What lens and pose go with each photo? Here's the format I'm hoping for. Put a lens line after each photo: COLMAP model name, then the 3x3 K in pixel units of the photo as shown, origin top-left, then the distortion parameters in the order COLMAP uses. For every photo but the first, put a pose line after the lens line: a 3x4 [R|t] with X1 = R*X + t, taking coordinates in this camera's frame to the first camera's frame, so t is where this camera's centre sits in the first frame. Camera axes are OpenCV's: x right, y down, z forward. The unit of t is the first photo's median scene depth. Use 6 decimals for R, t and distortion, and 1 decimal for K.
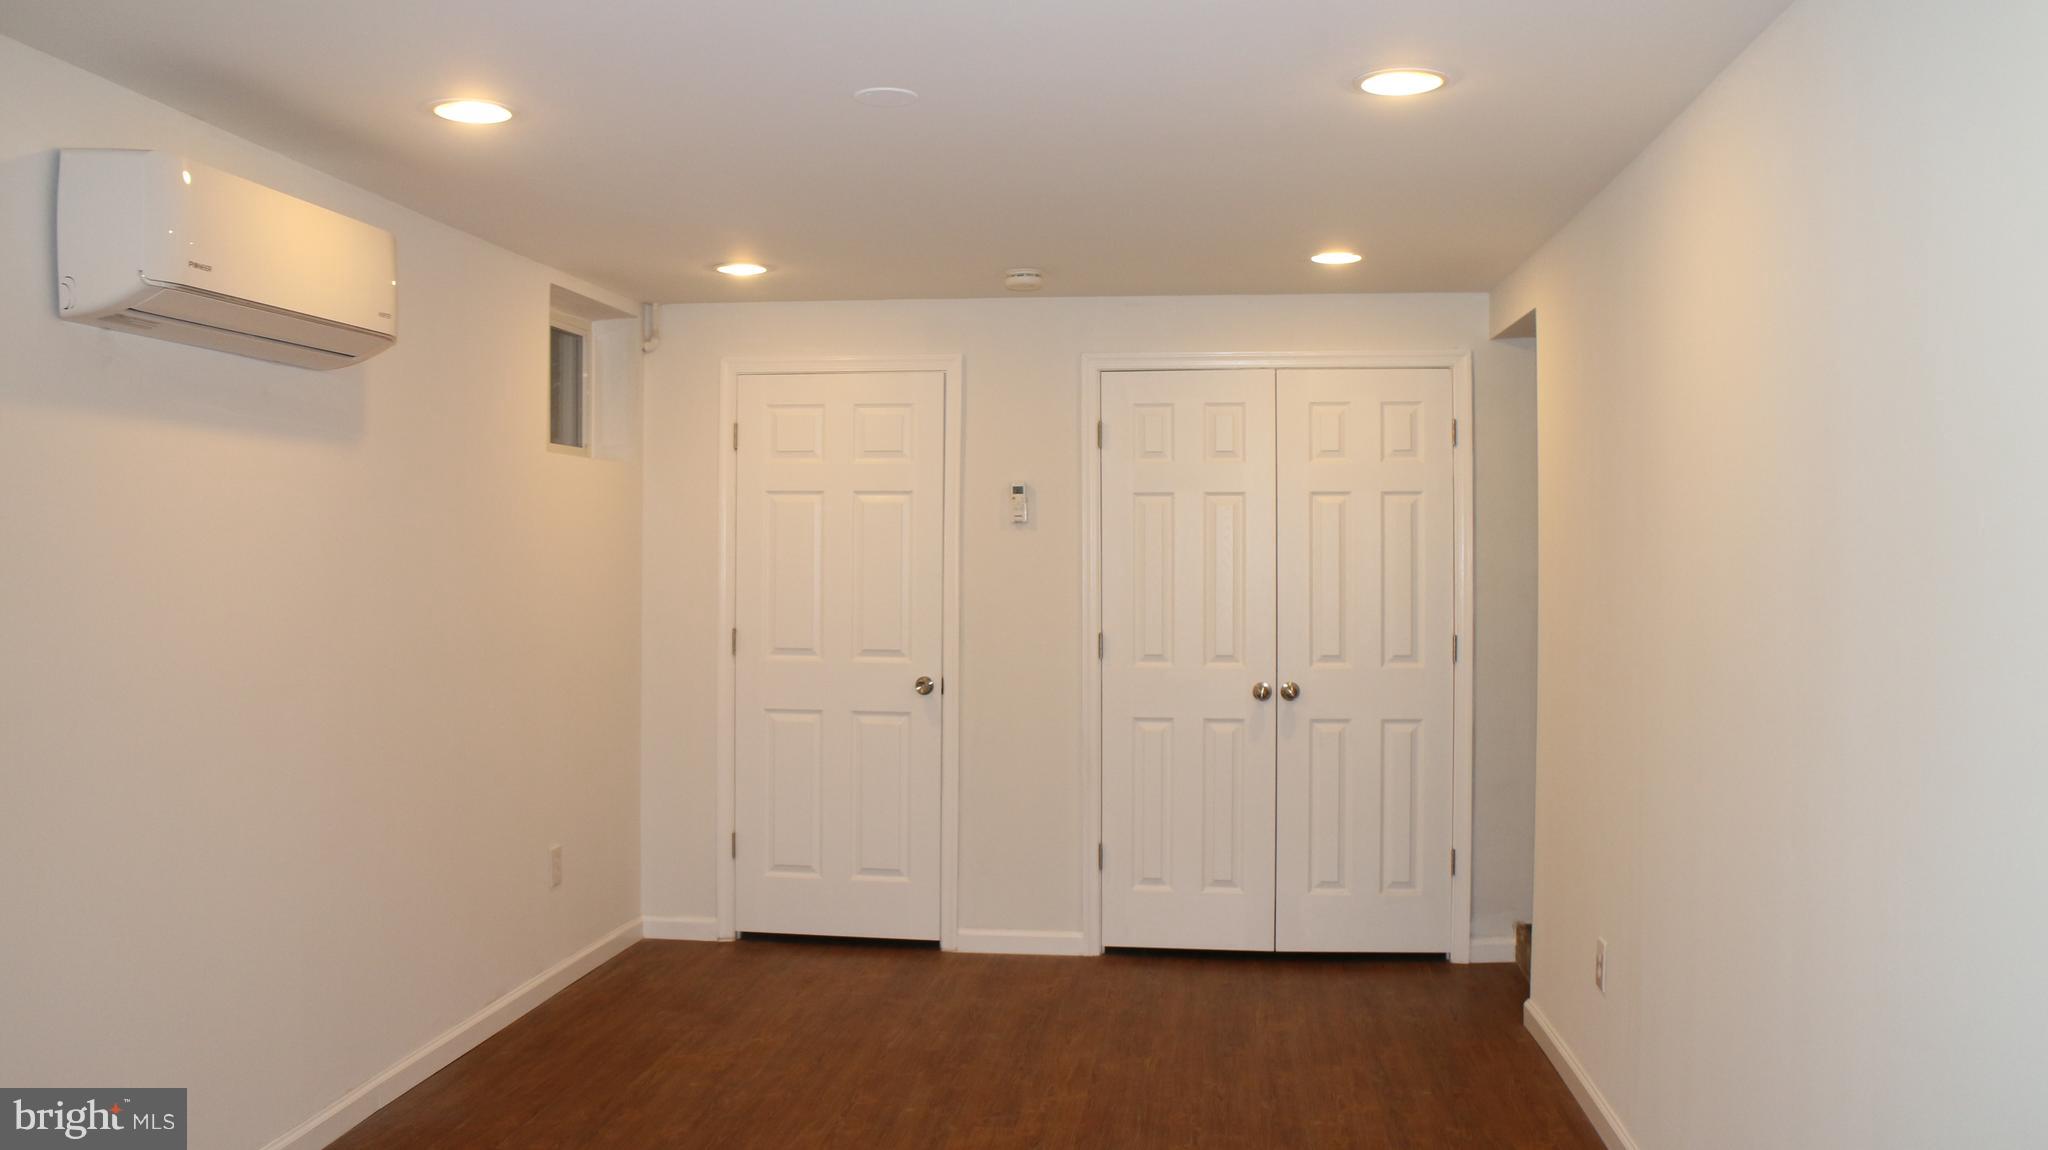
lens RADIAL K [[1677.7, 0, 1034.8], [0, 1677.7, 577.2], [0, 0, 1]] dist [-0.170083, 0.133648]
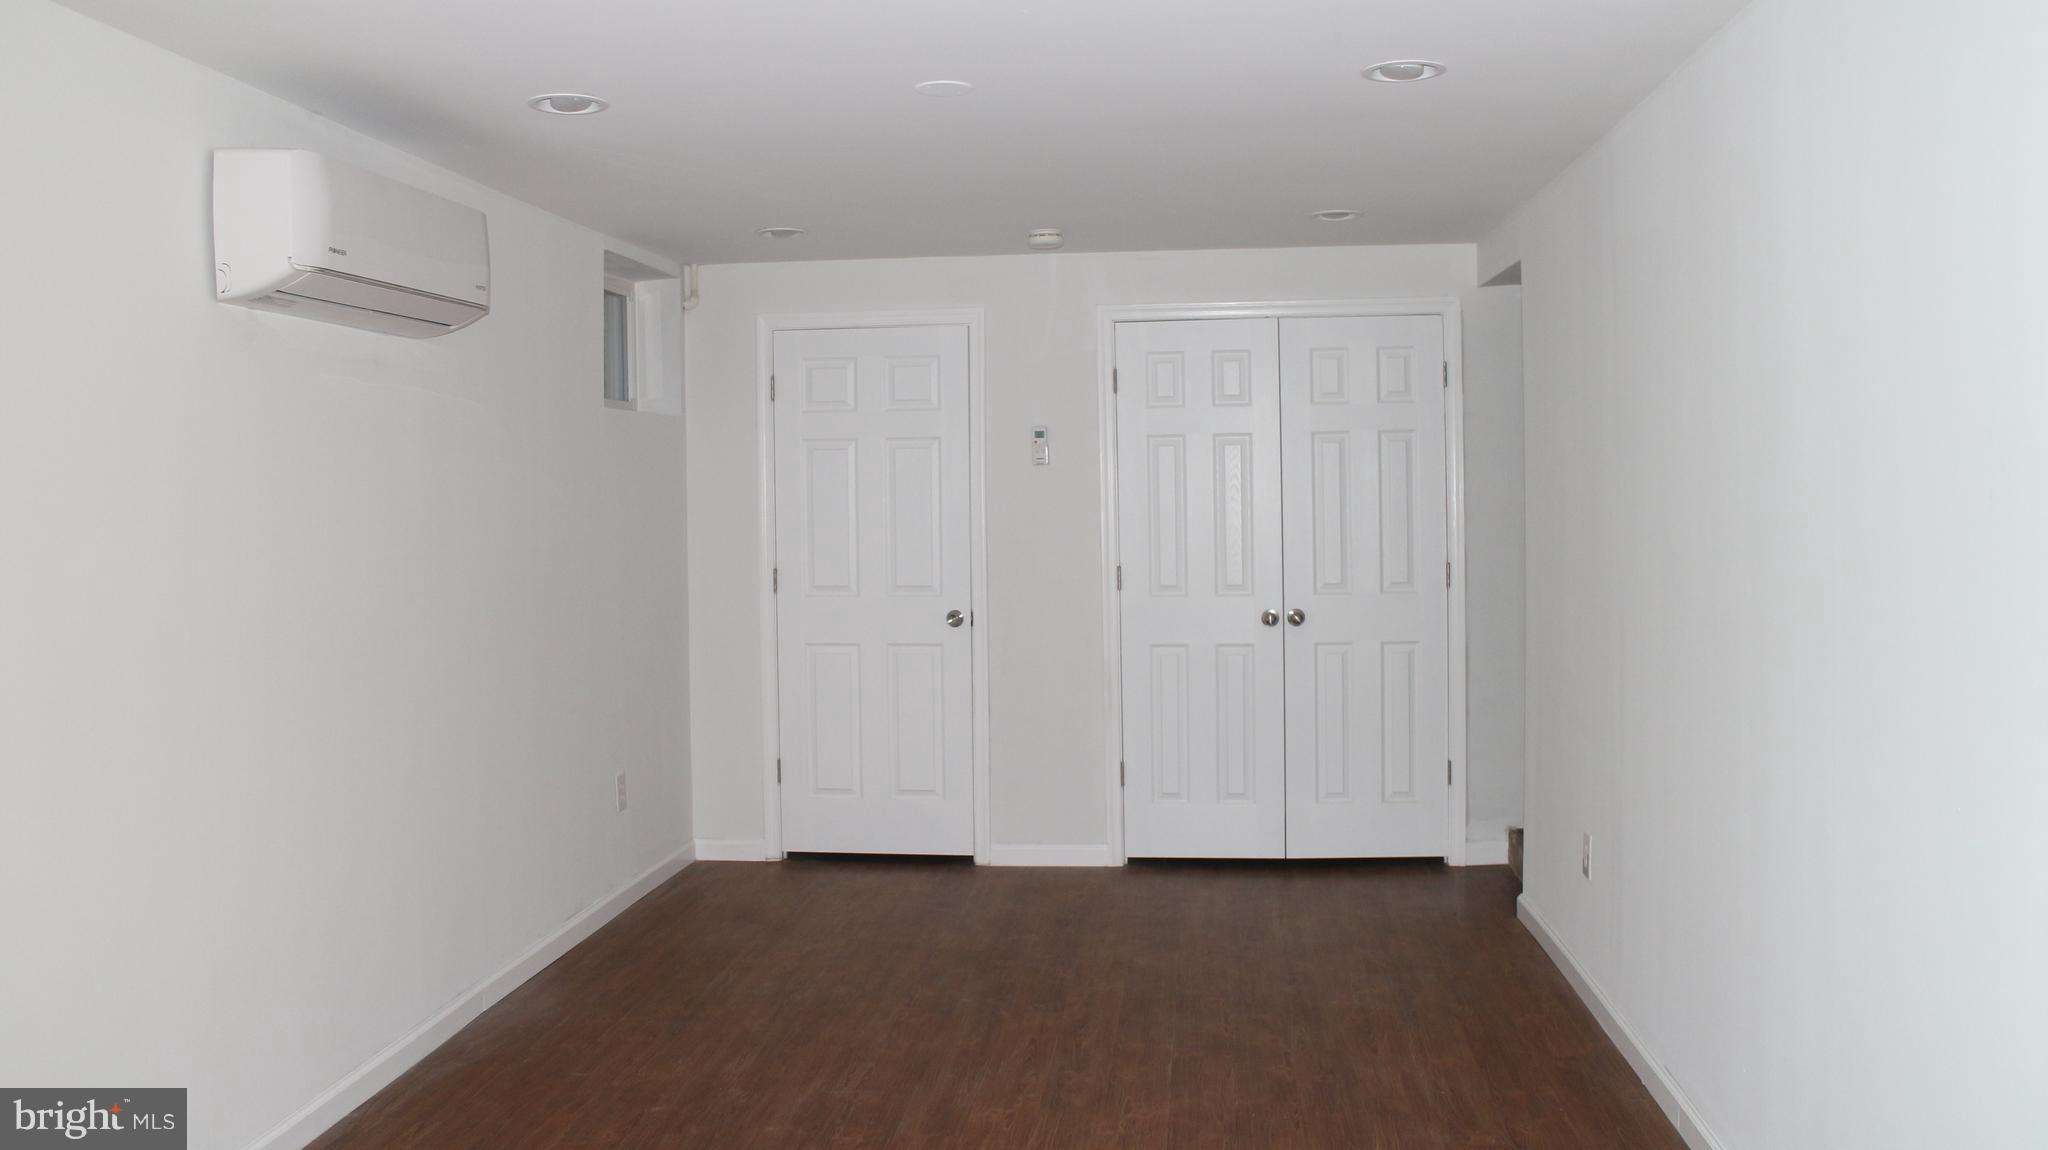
lens RADIAL K [[1733.1, 0, 1024.0], [0, 1733.1, 575.0], [0, 0, 1]] dist [-0.161791, 0.142497]
pose [[0.999749, -0.018074, 0.013226, -0.039877], [0.017615, 0.999266, 0.034015, 0.000103], [-0.013831, -0.033773, 0.999334, -0.118598]]
